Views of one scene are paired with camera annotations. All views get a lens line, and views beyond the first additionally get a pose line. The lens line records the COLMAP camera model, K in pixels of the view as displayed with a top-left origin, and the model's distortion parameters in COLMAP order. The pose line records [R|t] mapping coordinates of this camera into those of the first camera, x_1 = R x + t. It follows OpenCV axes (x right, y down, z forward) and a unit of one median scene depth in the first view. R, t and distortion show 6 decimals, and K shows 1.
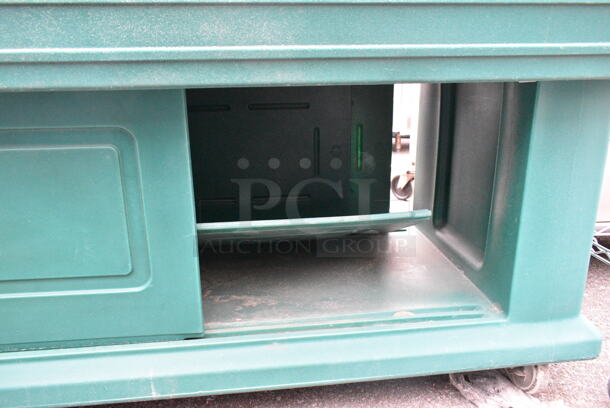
lens RADIAL K [[482.9, 0, 305.0], [0, 482.9, 204.0], [0, 0, 1]] dist [-0.008830, -0.003242]
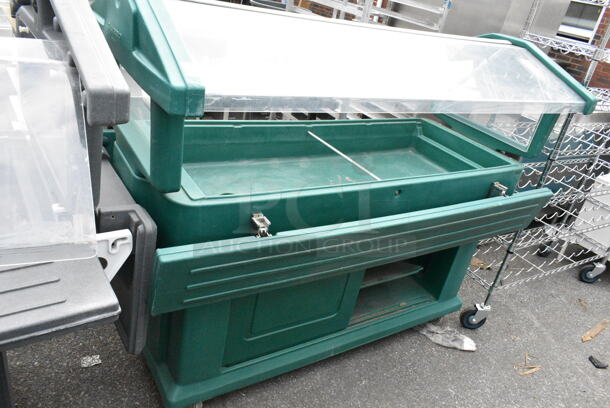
lens RADIAL K [[482.9, 0, 305.0], [0, 482.9, 204.0], [0, 0, 1]] dist [-0.008830, -0.003242]
pose [[0.874823, -0.052172, 0.481626, -1.412409], [-0.023236, 0.988521, 0.149287, -0.655563], [-0.483885, -0.141791, 0.863568, -0.854957]]
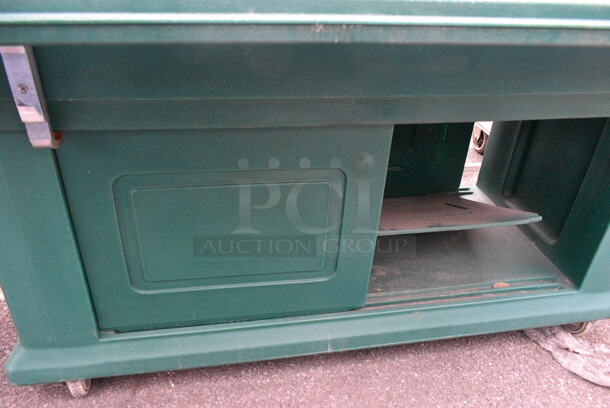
lens RADIAL K [[482.9, 0, 305.0], [0, 482.9, 204.0], [0, 0, 1]] dist [-0.008830, -0.003242]
pose [[0.995443, 0.013642, 0.094378, -0.456894], [-0.037290, 0.966591, 0.253595, -0.300051], [-0.087766, -0.255959, 0.962695, -0.163870]]
